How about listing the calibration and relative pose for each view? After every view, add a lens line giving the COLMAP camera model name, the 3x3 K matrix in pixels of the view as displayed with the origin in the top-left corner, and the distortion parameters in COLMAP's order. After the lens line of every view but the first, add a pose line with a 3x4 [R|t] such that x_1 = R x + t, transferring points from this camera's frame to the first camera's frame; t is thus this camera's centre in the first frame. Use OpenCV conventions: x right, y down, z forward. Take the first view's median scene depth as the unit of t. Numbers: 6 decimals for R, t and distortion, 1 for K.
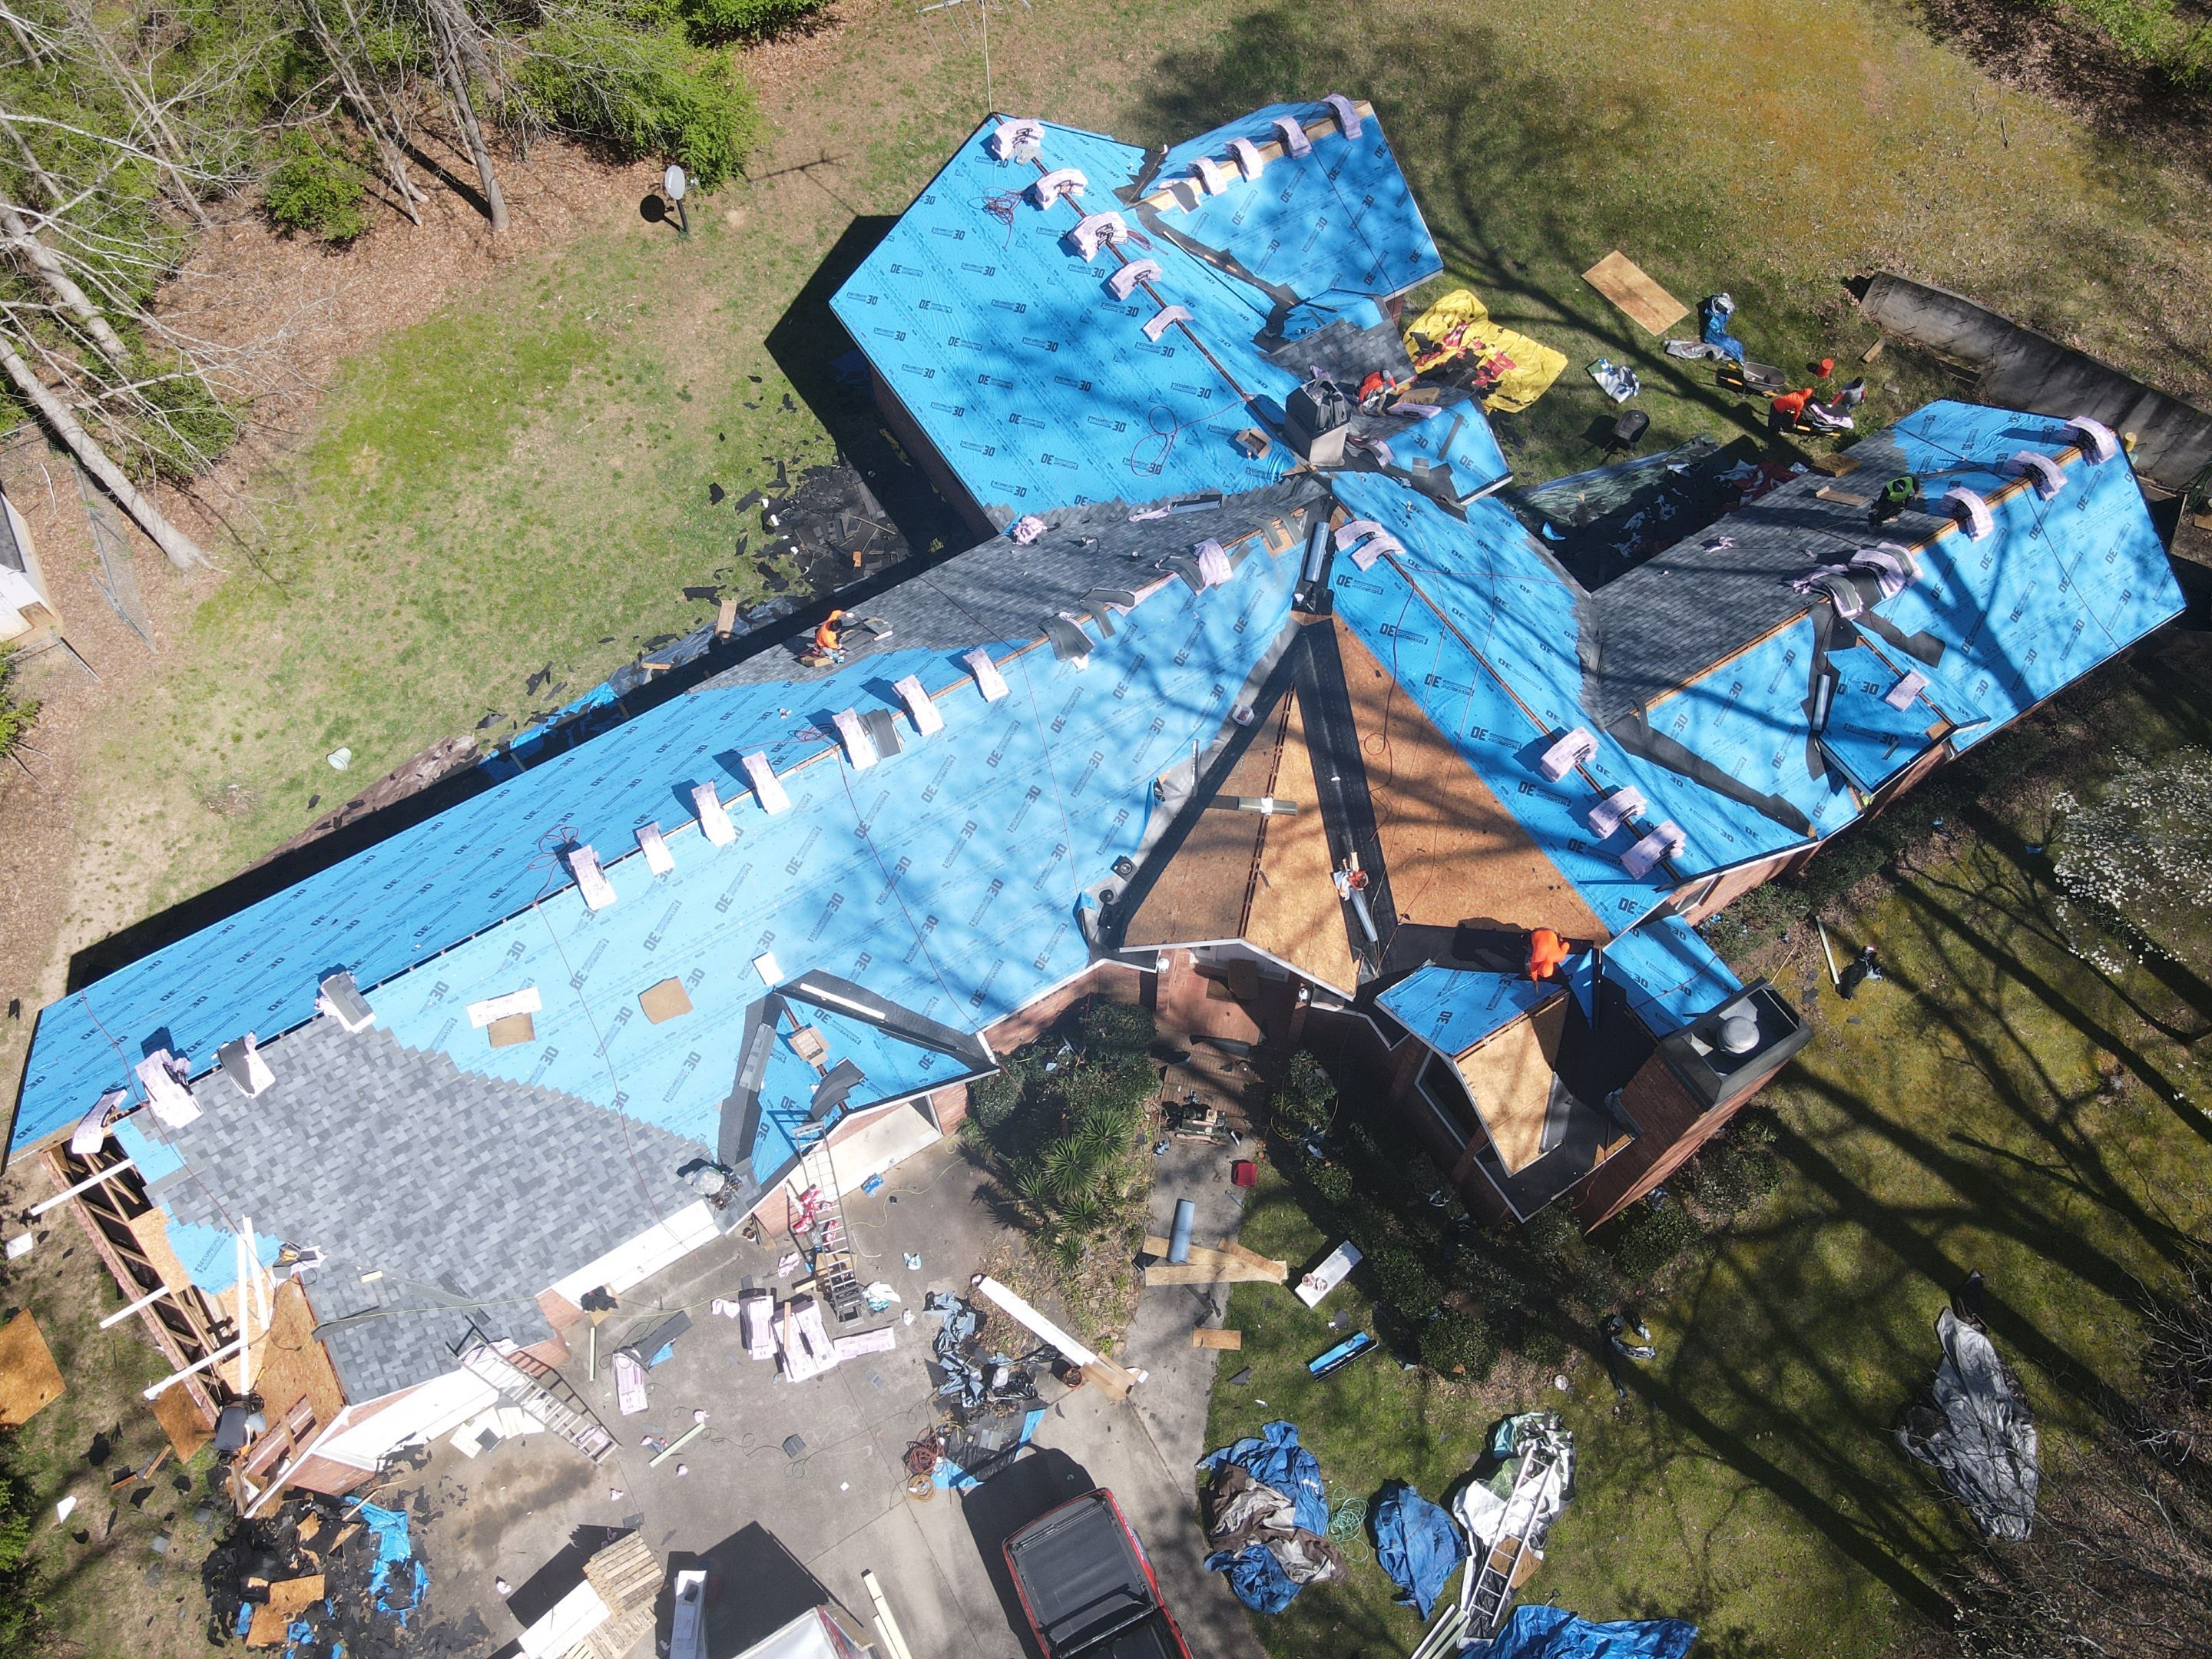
lens RADIAL K [[1619.8, 0, 1105.7], [0, 1619.8, 814.8], [0, 0, 1]] dist [0.005655, 0.009467]
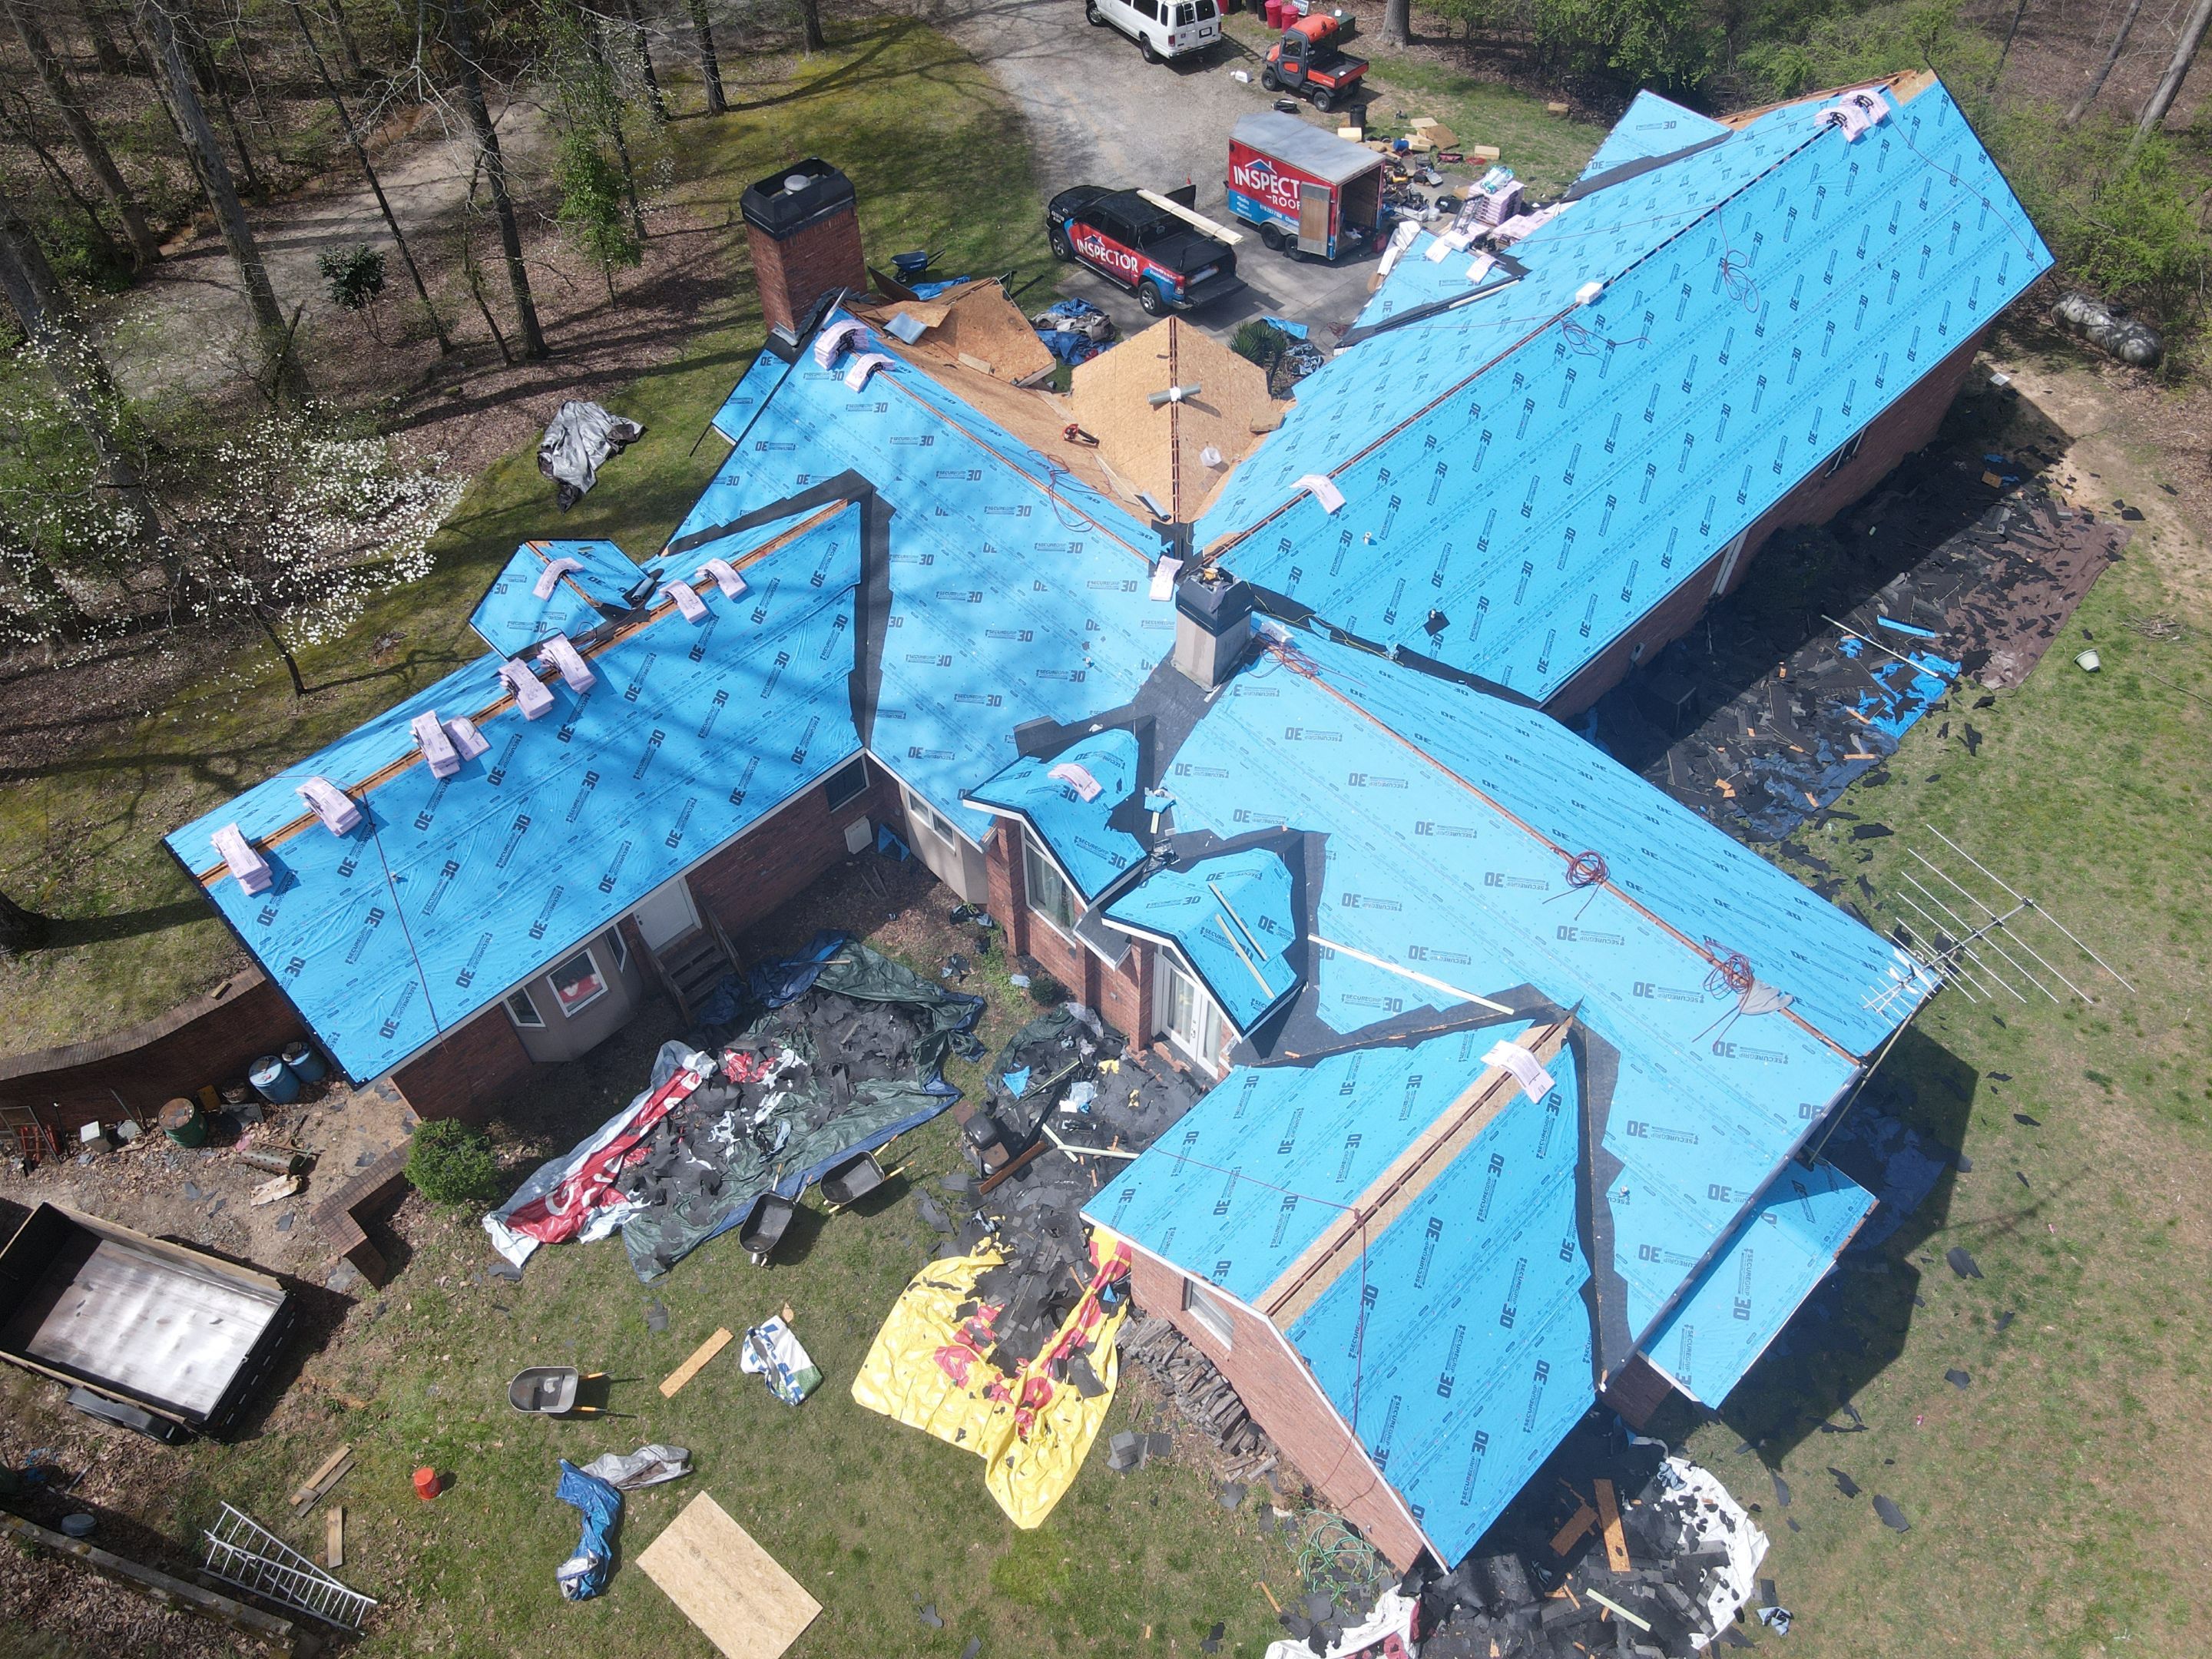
lens RADIAL K [[1619.8, 0, 1102.8], [0, 1619.8, 820.3], [0, 0, 1]] dist [0.005655, 0.009467]
pose [[-0.978904, 0.167850, -0.116506, 0.298334], [-0.173588, -0.382445, 0.907526, -1.023409], [0.107771, 0.908605, 0.403514, 0.740000]]
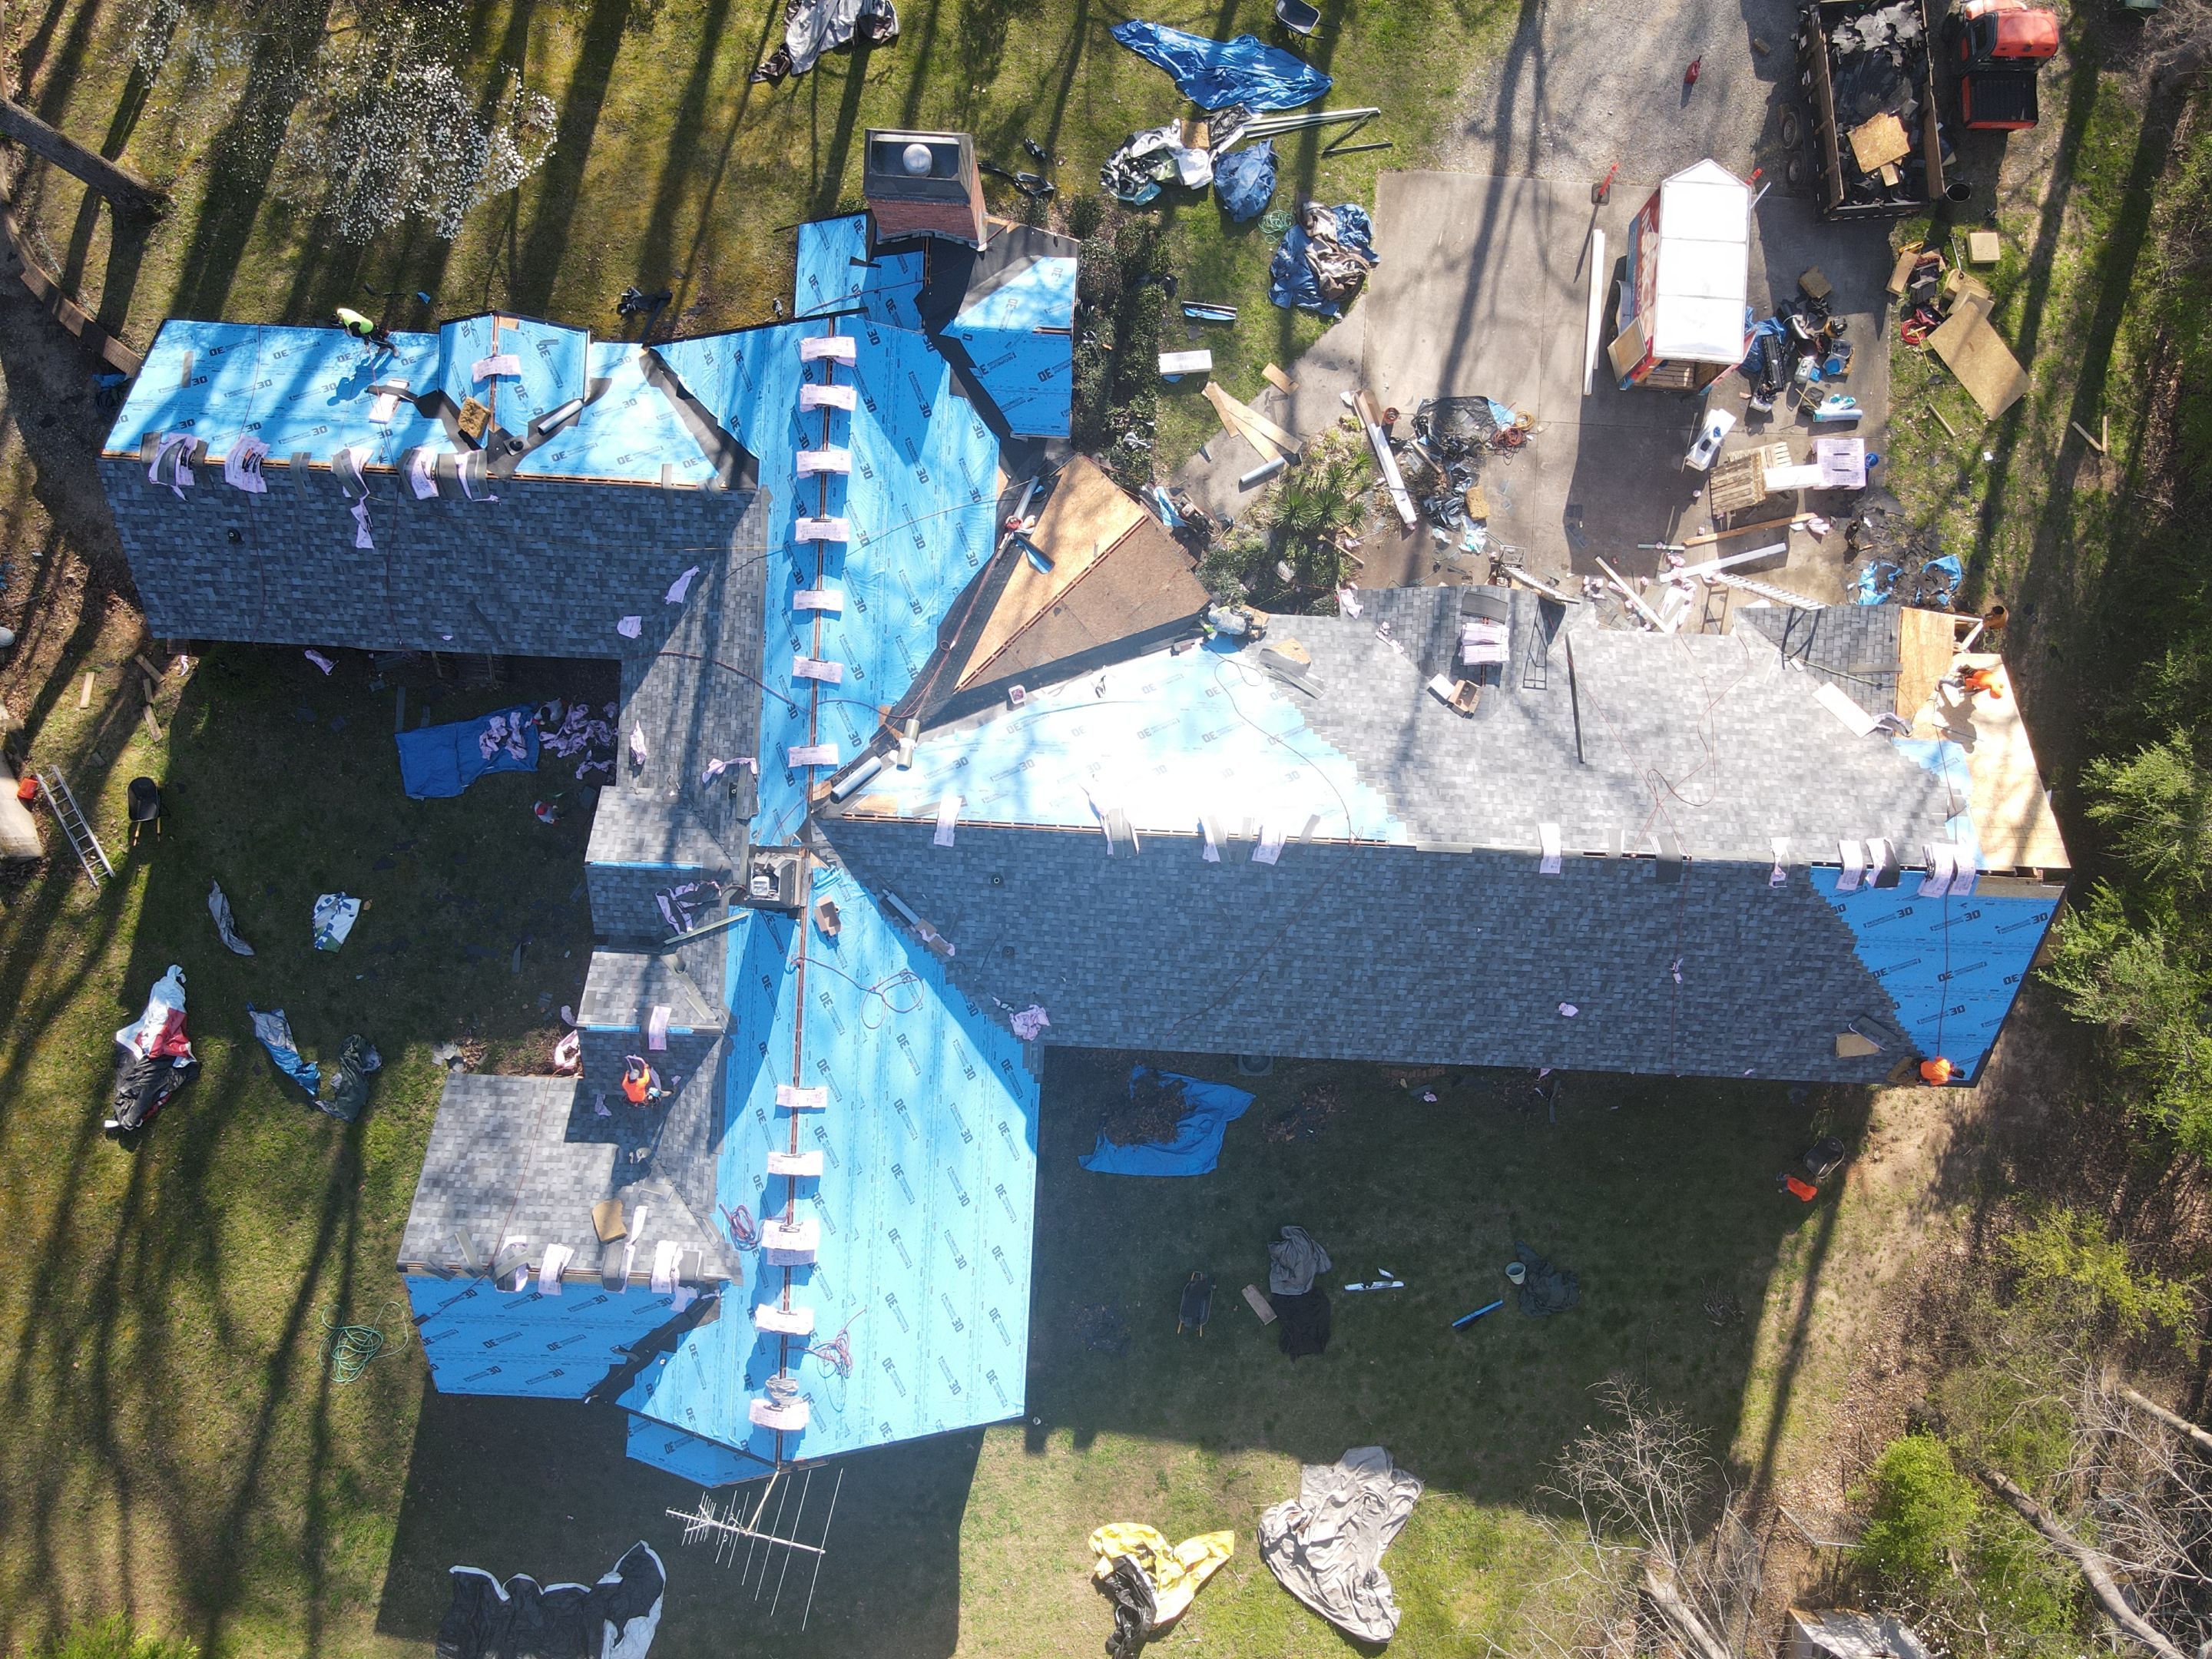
lens RADIAL K [[1619.8, 0, 1106.0], [0, 1619.8, 818.4], [0, 0, 1]] dist [0.005655, 0.009467]
pose [[-0.820563, -0.571554, -0.001815, -0.014121], [0.502687, -0.723196, 0.473596, -0.579910], [-0.271998, 0.387703, 0.880740, 0.039374]]
